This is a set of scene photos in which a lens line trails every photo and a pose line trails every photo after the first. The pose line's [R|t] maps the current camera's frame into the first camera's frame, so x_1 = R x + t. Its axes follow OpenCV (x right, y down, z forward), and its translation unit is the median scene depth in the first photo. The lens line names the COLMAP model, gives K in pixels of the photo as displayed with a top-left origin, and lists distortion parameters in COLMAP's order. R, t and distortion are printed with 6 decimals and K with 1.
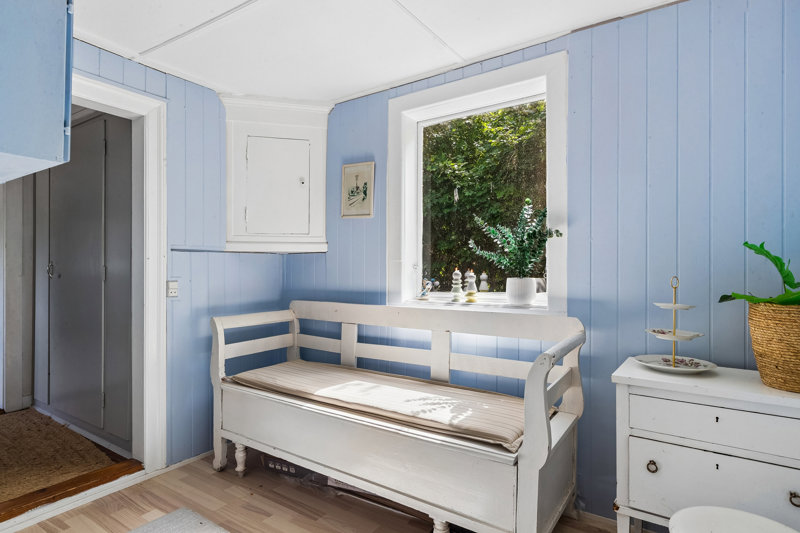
lens RADIAL K [[443.6, 0, 402.5], [0, 443.6, 269.7], [0, 0, 1]] dist [0.002441, 0.000291]
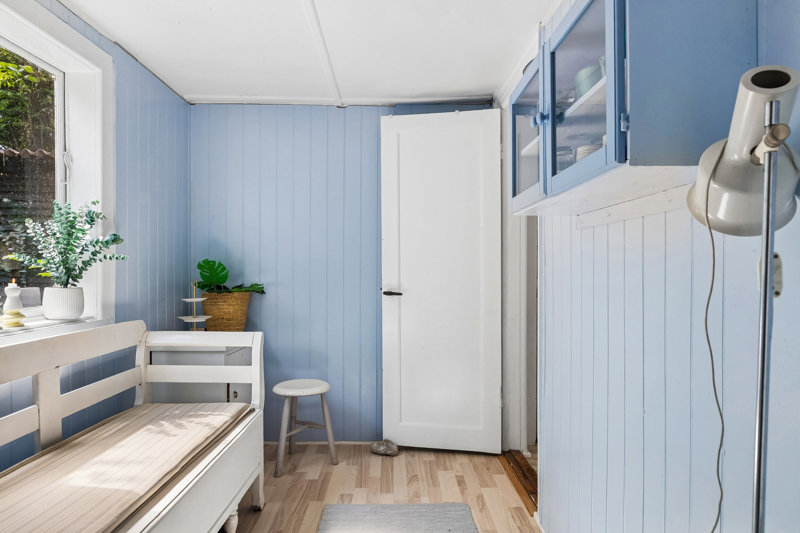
lens RADIAL K [[536.2, 0, 400.0], [0, 536.2, 266.5], [0, 0, 1]] dist [0.002652, 0.000776]
pose [[-0.578145, 0.002495, 0.815931, -1.068259], [-0.003646, 0.999977, -0.005641, -0.017156], [-0.815926, -0.006236, -0.578122, 1.251637]]
